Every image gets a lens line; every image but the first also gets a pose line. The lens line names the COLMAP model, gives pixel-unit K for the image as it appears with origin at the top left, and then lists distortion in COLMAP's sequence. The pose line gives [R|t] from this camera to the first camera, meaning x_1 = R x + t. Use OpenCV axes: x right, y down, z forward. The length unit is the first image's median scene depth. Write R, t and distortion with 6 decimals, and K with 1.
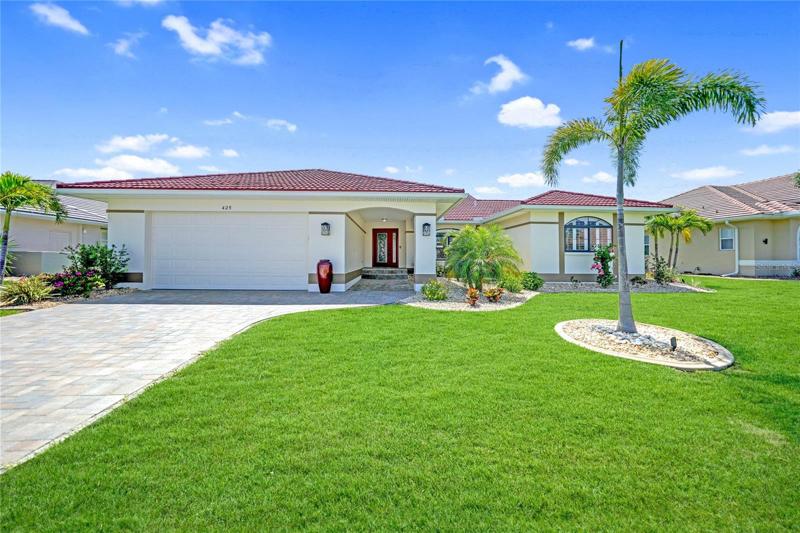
lens RADIAL K [[273.2, 0, 397.6], [0, 273.2, 259.2], [0, 0, 1]] dist [-0.006604, -0.000062]
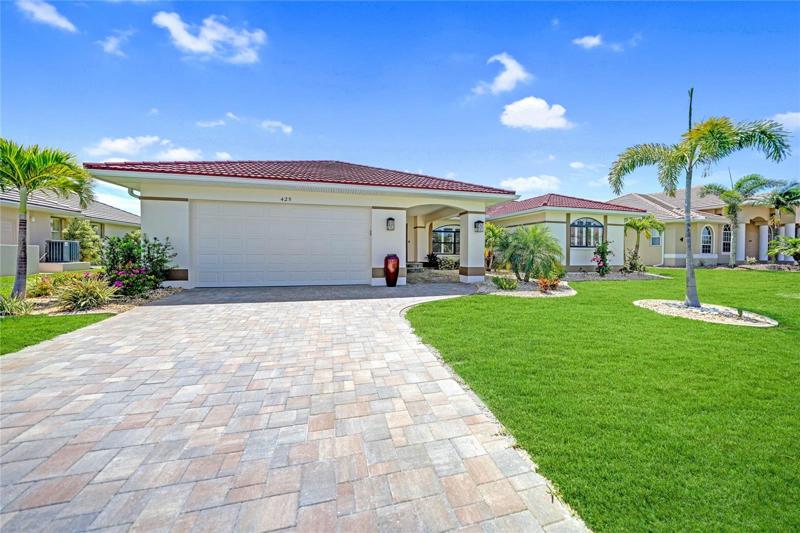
lens RADIAL K [[273.2, 0, 397.6], [0, 273.2, 259.2], [0, 0, 1]] dist [-0.006604, -0.000062]
pose [[0.978714, -0.006196, 0.205135, -0.438292], [0.001850, 0.999770, 0.021372, -0.000898], [-0.205220, -0.020538, 0.978500, -0.007924]]
